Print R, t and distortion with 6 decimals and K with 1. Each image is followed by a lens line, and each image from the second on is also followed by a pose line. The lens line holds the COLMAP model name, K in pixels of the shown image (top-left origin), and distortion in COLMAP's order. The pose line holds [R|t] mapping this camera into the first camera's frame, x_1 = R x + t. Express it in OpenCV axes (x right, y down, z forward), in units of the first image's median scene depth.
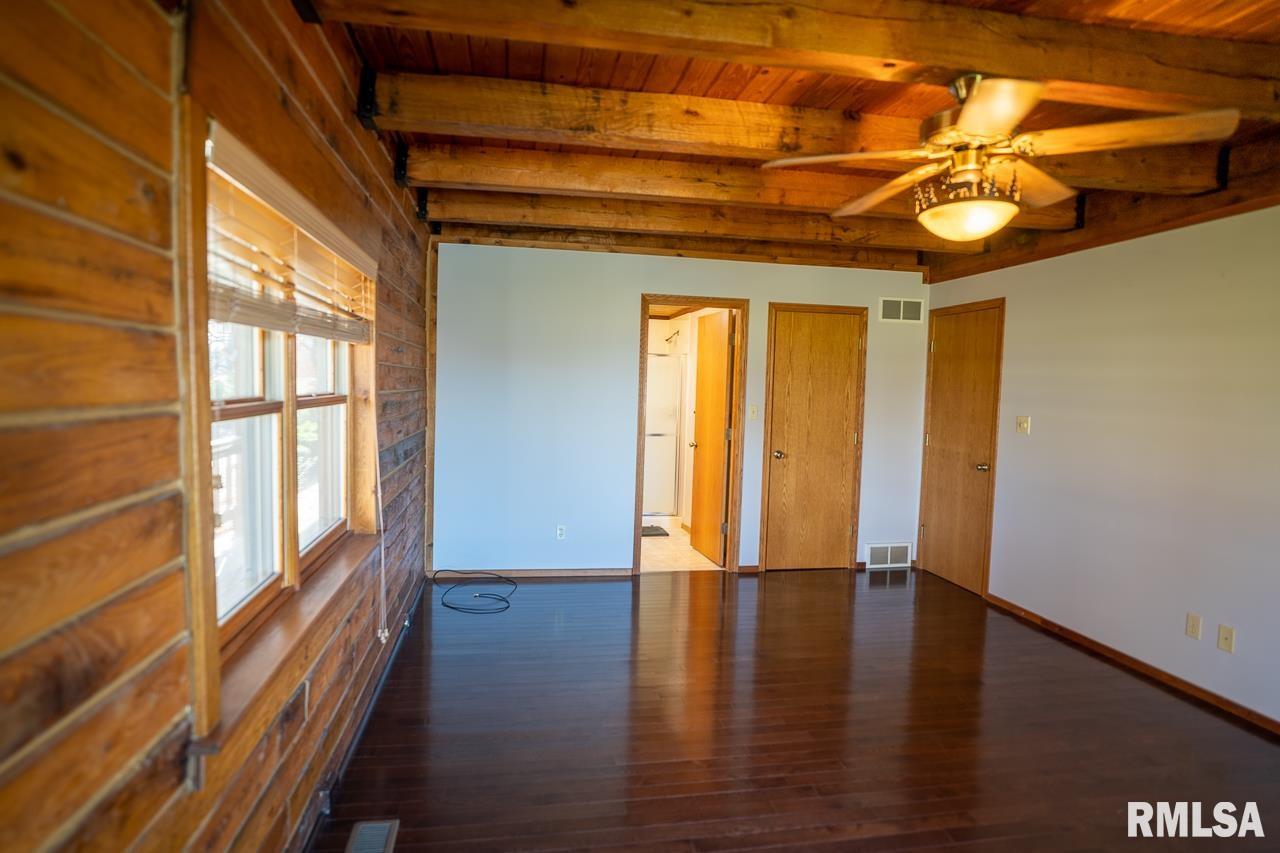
lens RADIAL K [[702.8, 0, 636.3], [0, 702.8, 426.4], [0, 0, 1]] dist [-0.045856, 0.031160]
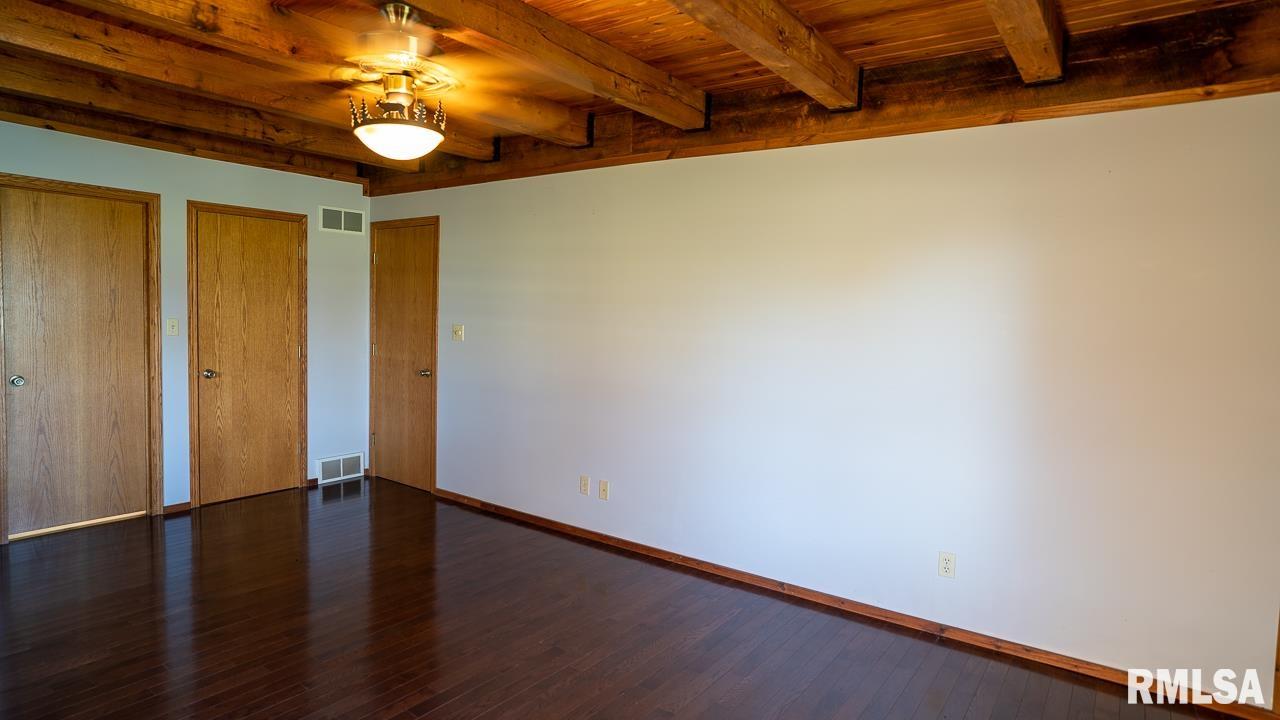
lens RADIAL K [[701.8, 0, 643.7], [0, 701.8, 356.5], [0, 0, 1]] dist [-0.048721, 0.034272]
pose [[0.722082, -0.050348, 0.689973, -0.003084], [0.032088, 0.998712, 0.039296, 0.001706], [-0.691063, -0.006235, 0.722767, -0.013917]]
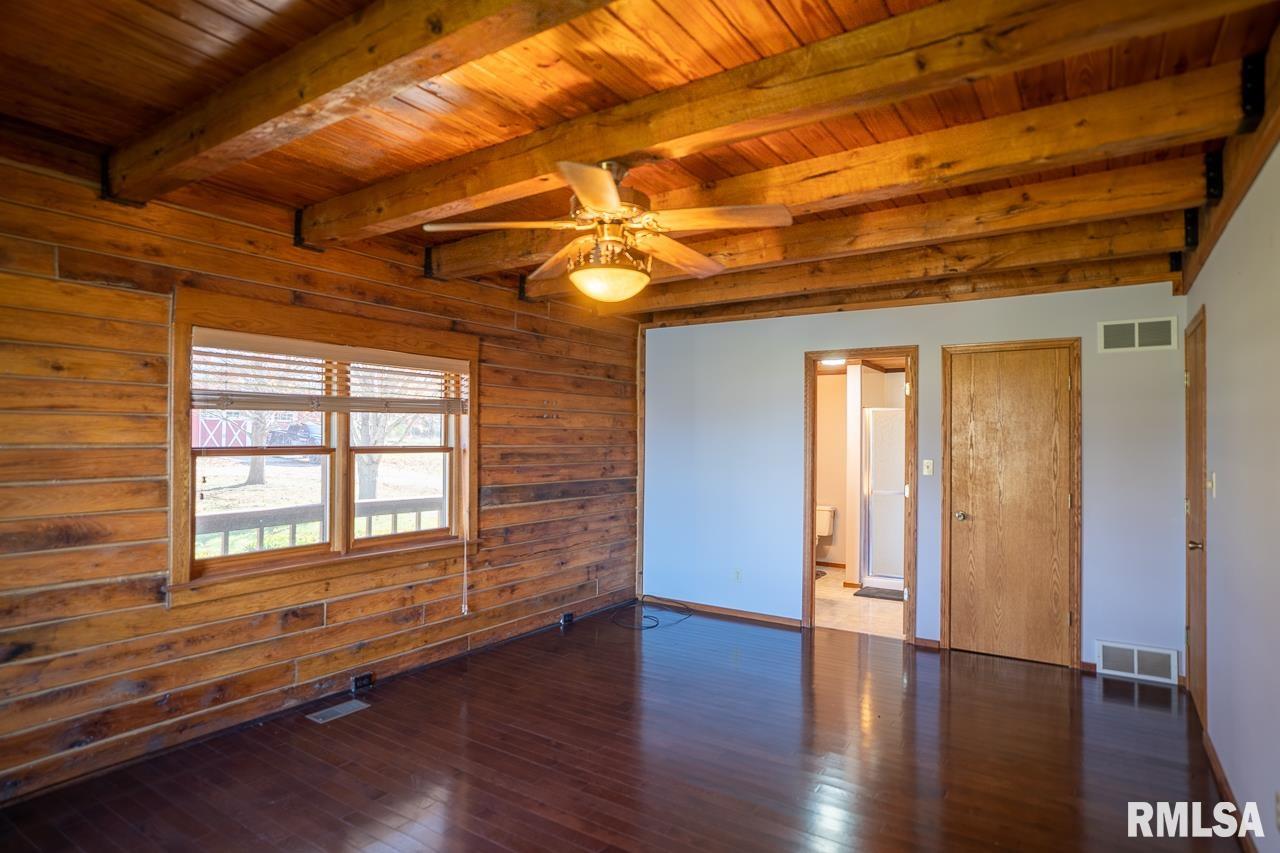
lens RADIAL K [[702.8, 0, 639.6], [0, 702.8, 426.0], [0, 0, 1]] dist [-0.045856, 0.031160]
pose [[0.717779, -0.032902, -0.695493, 0.565155], [-0.031483, 0.996328, -0.079625, 0.011276], [0.695559, 0.079049, 0.714107, 0.098483]]
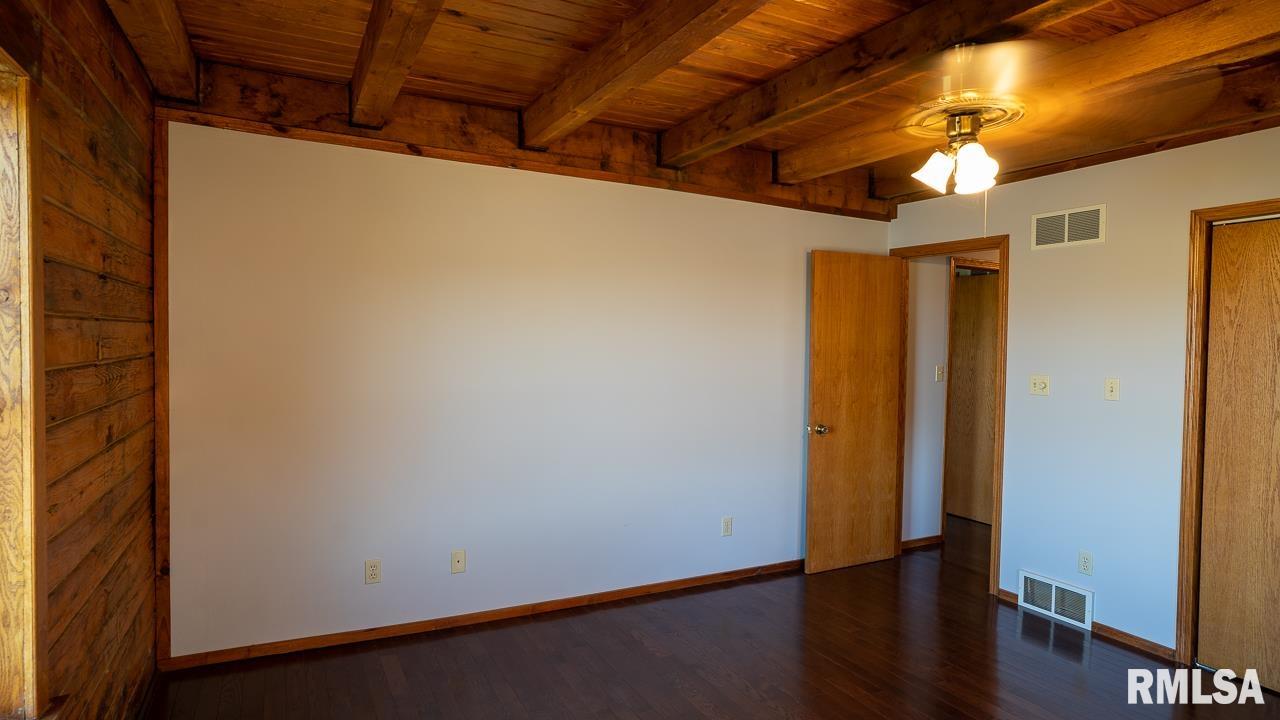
lens RADIAL K [[701.8, 0, 640.5], [0, 701.8, 346.4], [0, 0, 1]] dist [-0.048721, 0.034272]
pose [[0.283257, -0.008027, -0.959011, 0.987777], [-0.070638, 0.997074, -0.029210, -0.006736], [0.956439, 0.076016, 0.281861, 0.478999]]
